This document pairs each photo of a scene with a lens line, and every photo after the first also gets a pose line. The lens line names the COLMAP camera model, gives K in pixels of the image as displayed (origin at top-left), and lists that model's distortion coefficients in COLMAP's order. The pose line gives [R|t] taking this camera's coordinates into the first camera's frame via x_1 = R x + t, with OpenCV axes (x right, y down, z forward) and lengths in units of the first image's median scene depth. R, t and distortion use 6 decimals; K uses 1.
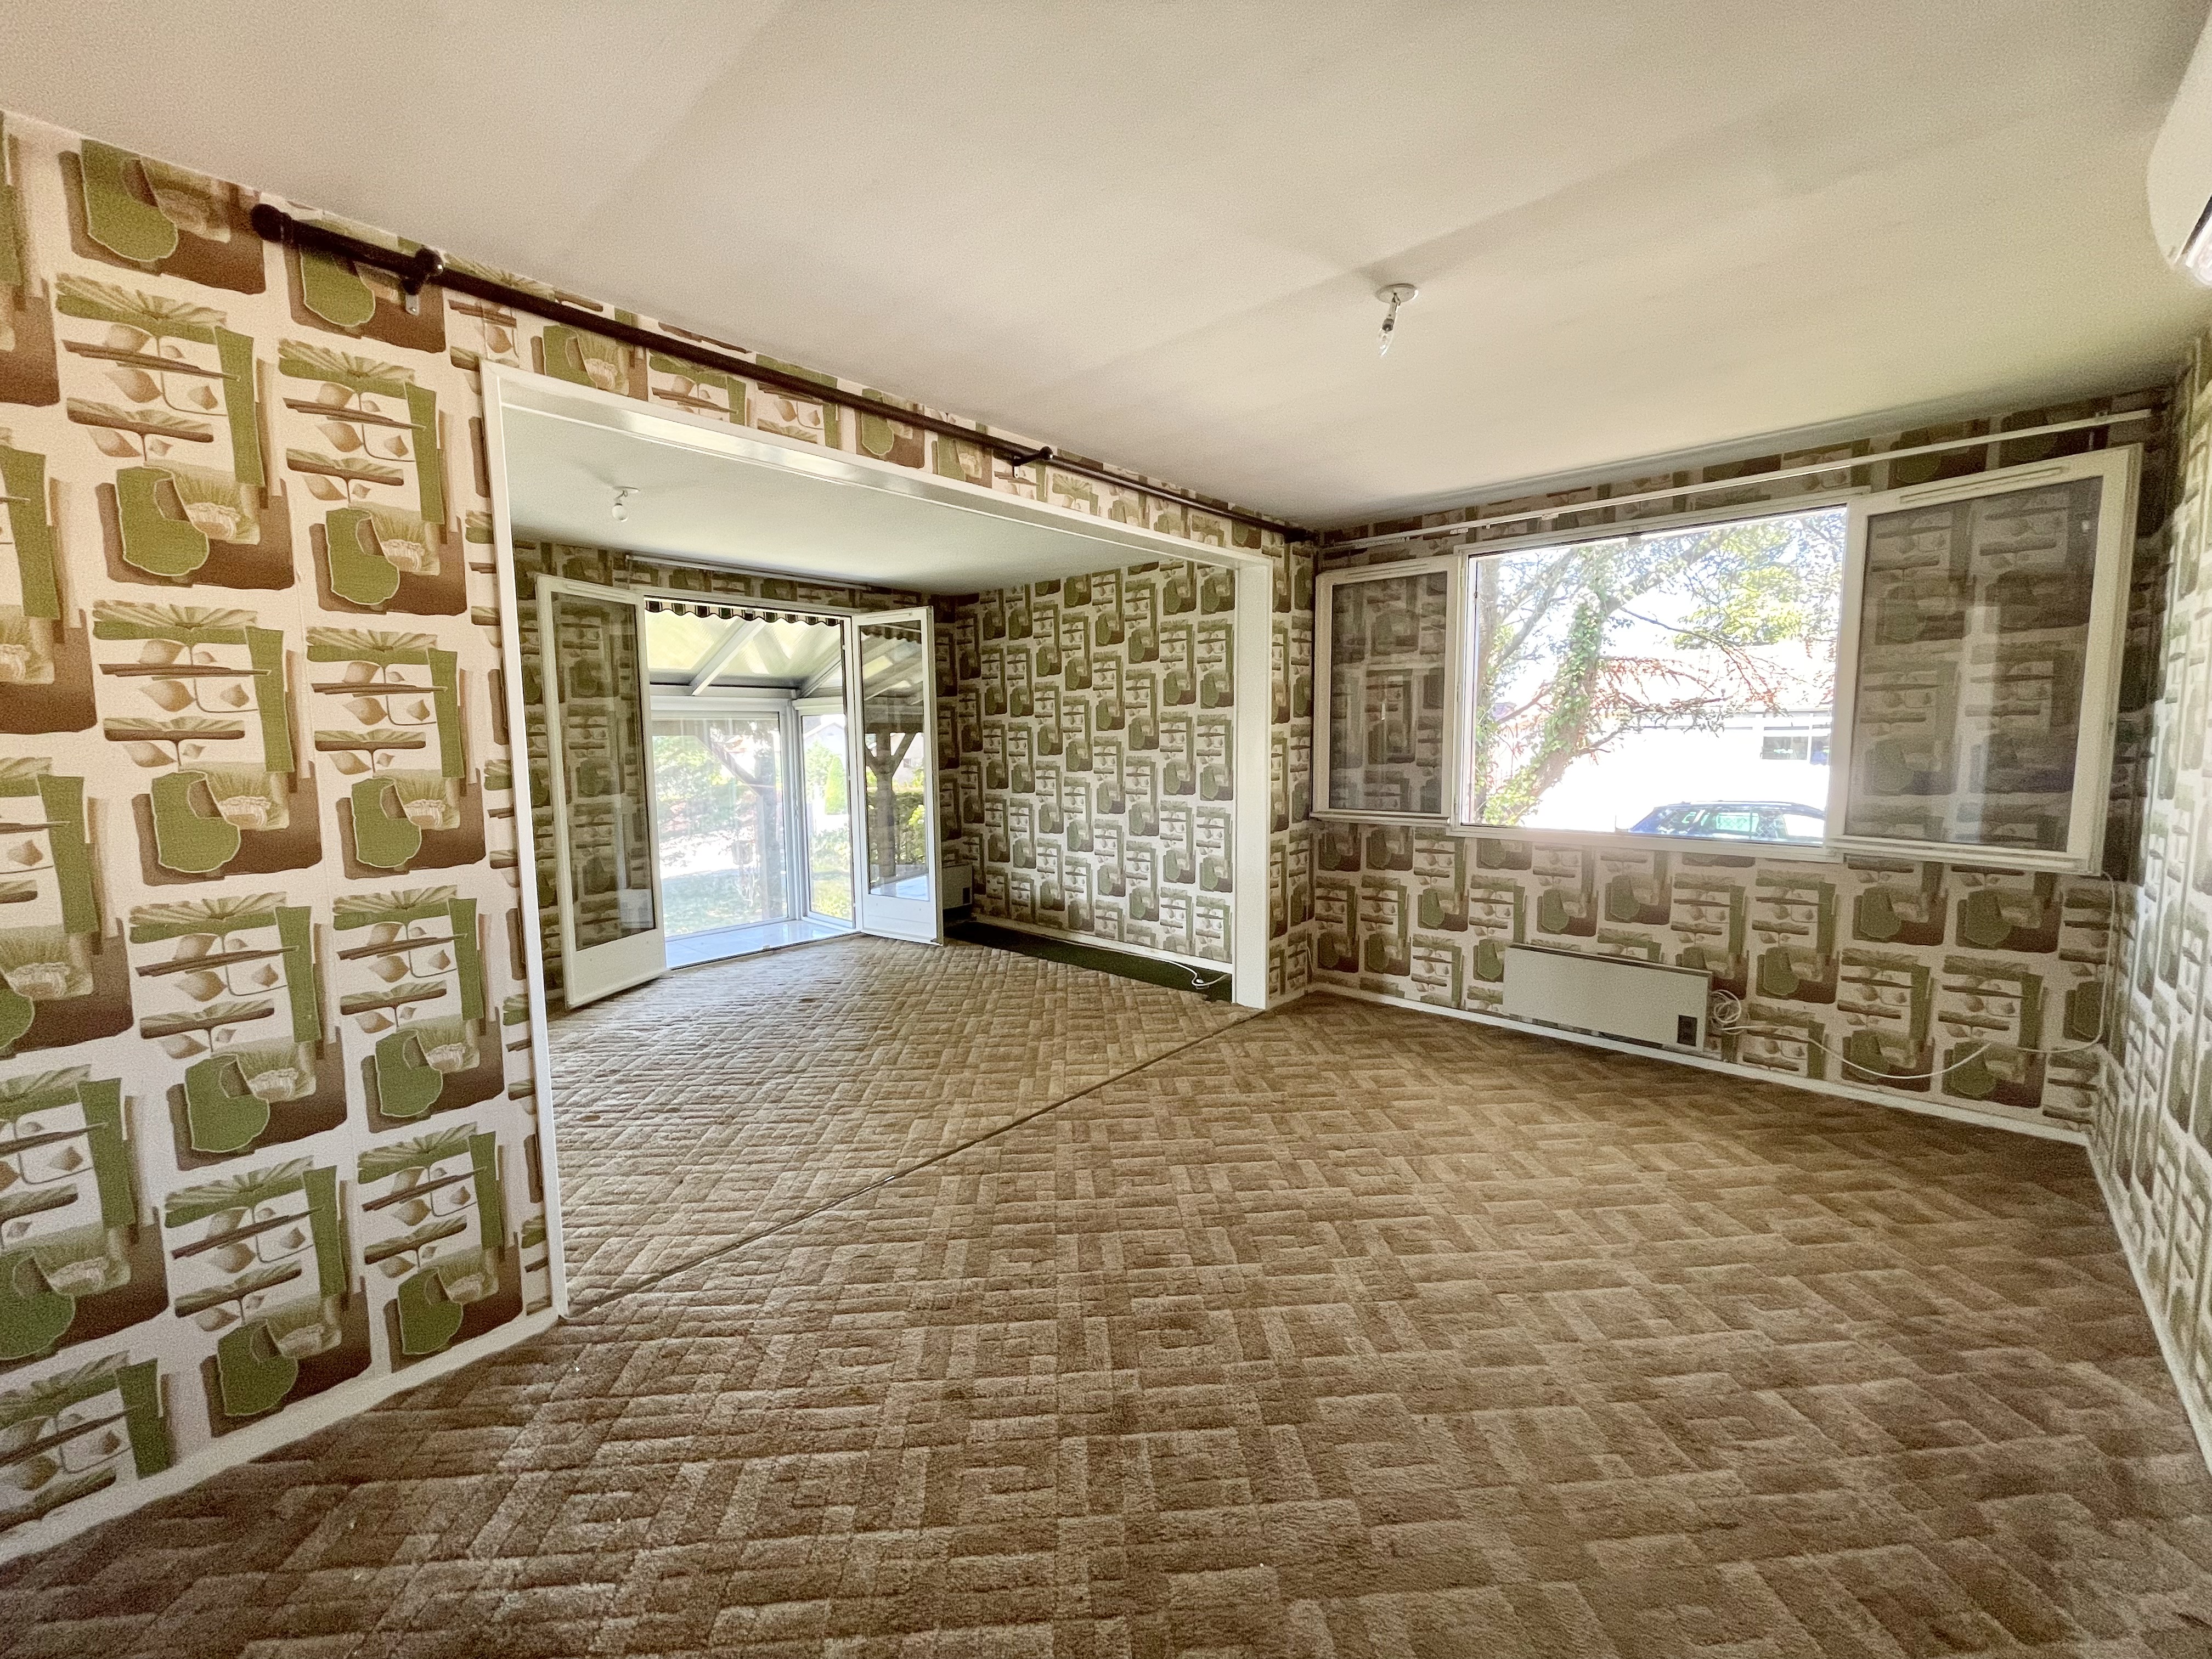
lens RADIAL K [[888.9, 0, 1105.1], [0, 888.9, 823.9], [0, 0, 1]] dist [-0.000495, -0.000130]
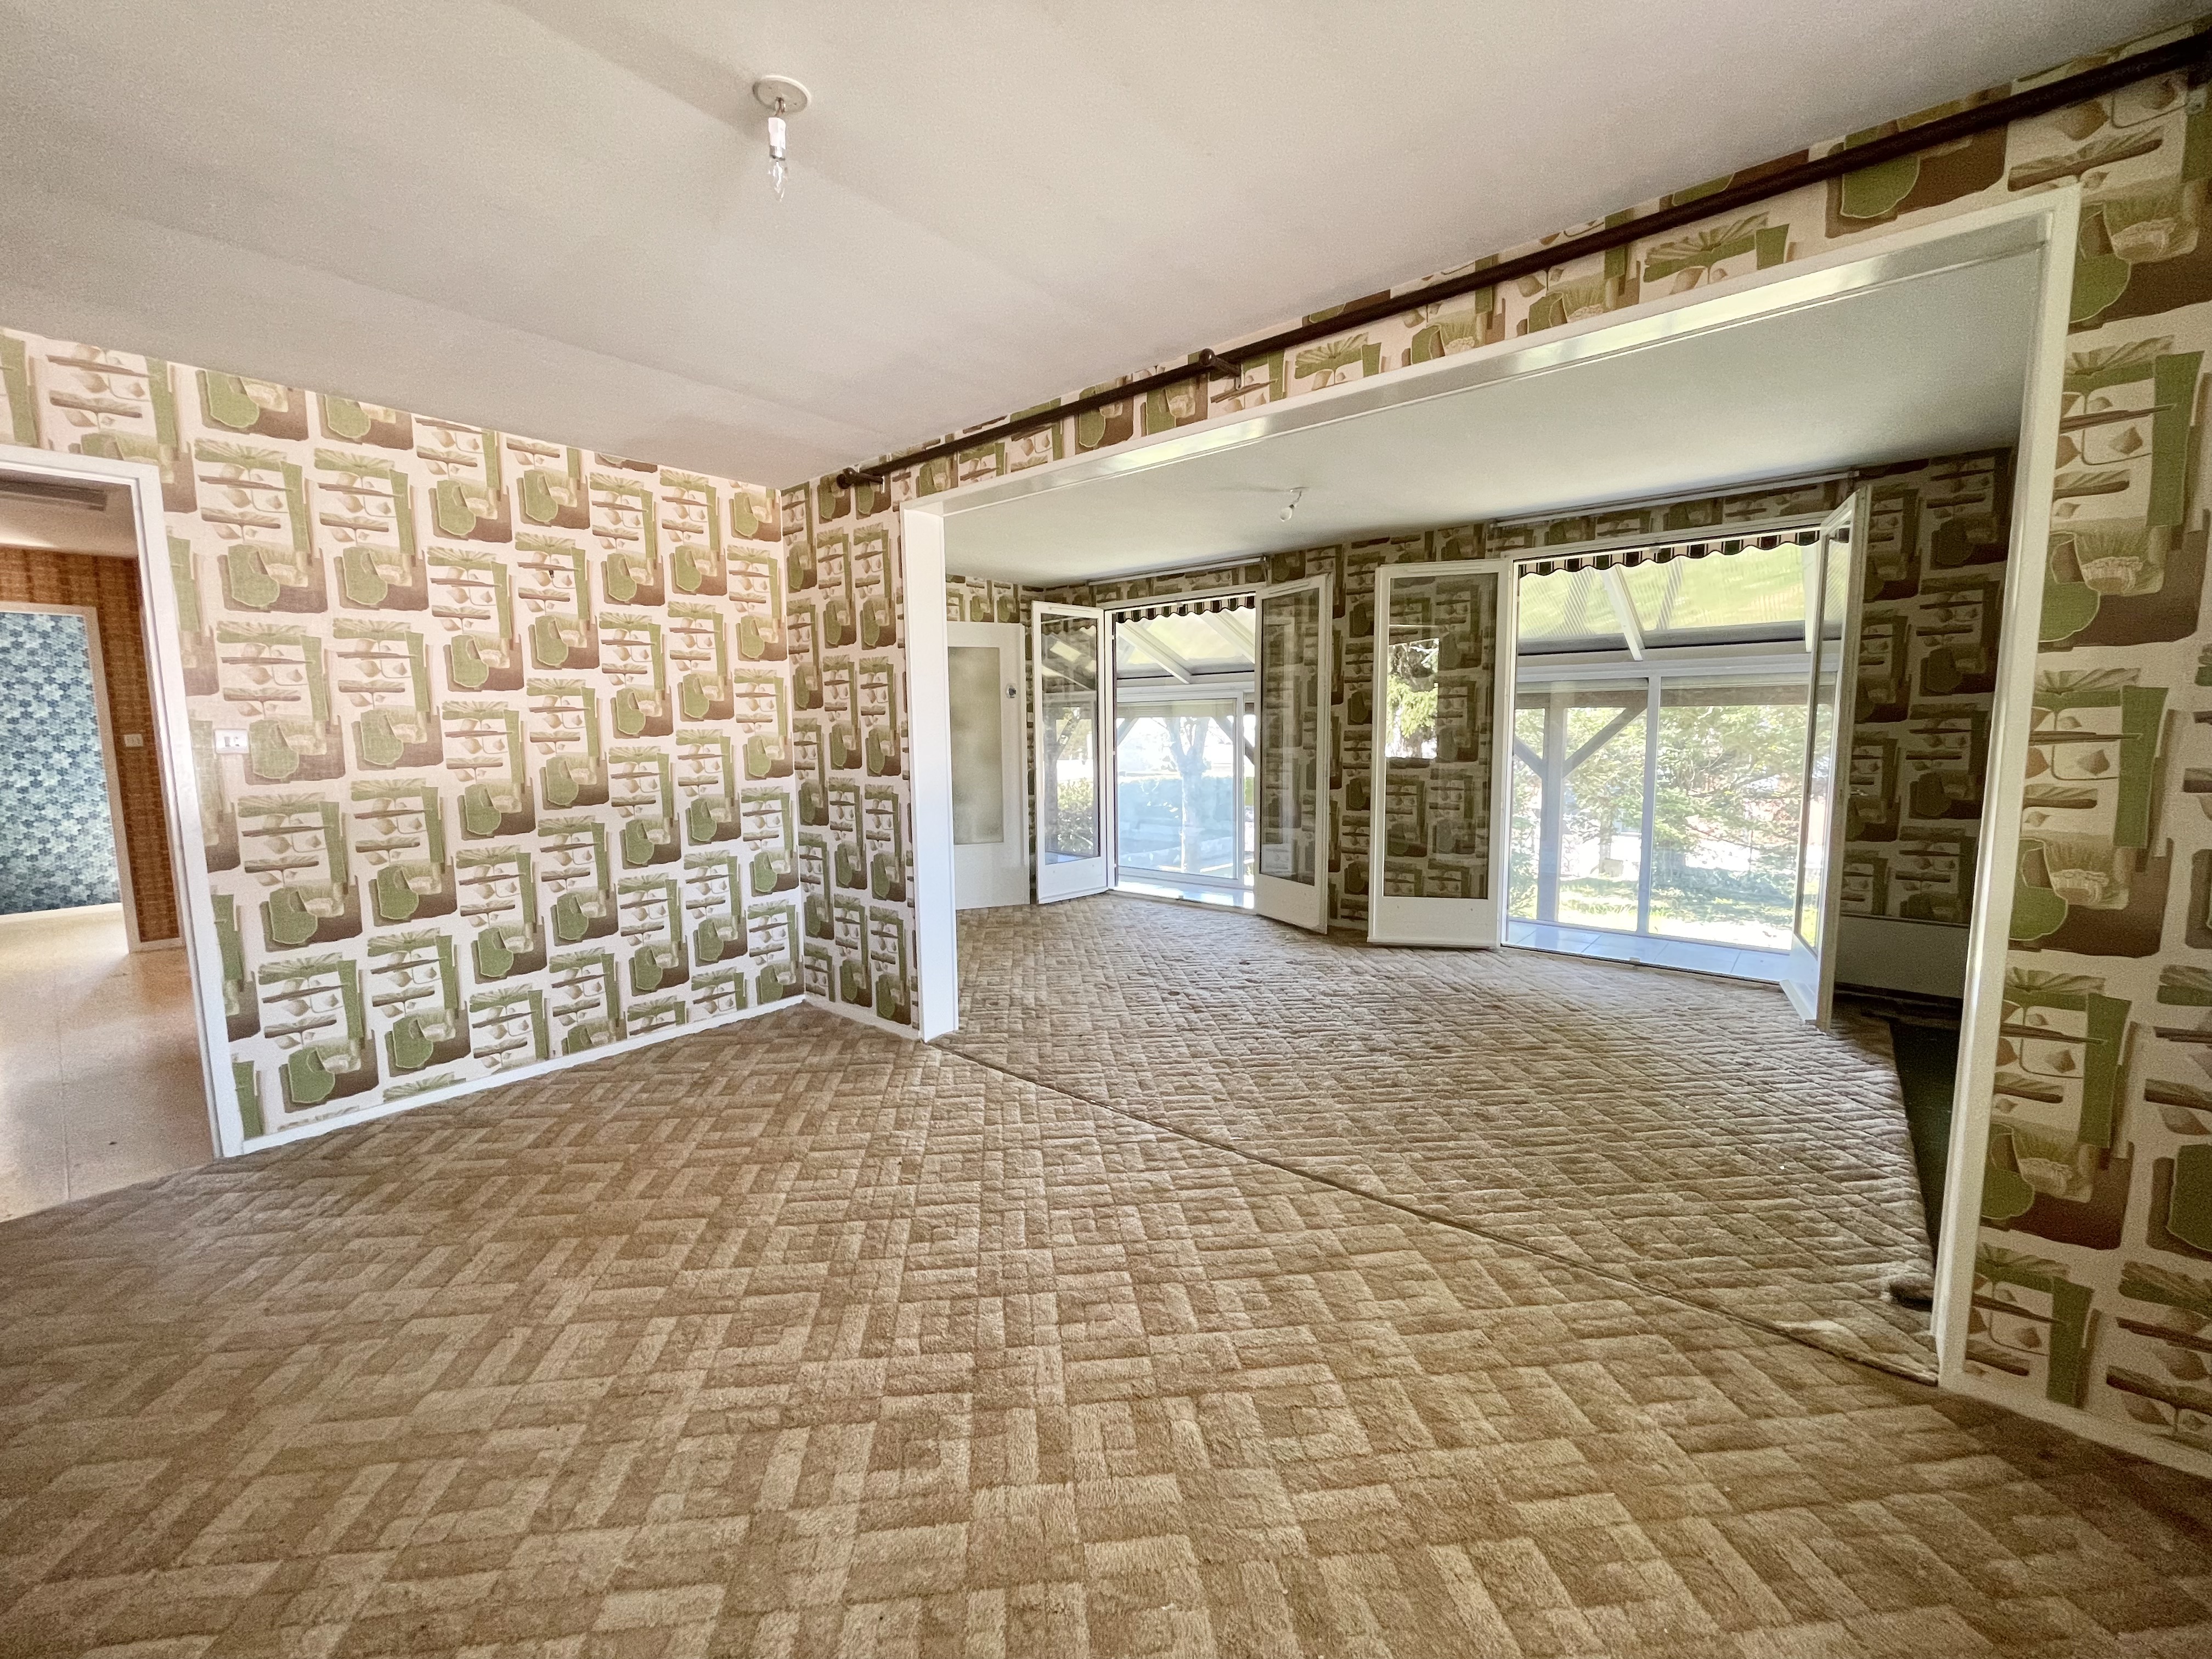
lens RADIAL K [[888.9, 0, 1091.1], [0, 888.9, 823.4], [0, 0, 1]] dist [-0.000495, -0.000130]
pose [[0.038993, 0.119292, -0.992093, 0.824678], [-0.089704, 0.989257, 0.115425, -0.075747], [0.995205, 0.084494, 0.049276, 0.914705]]
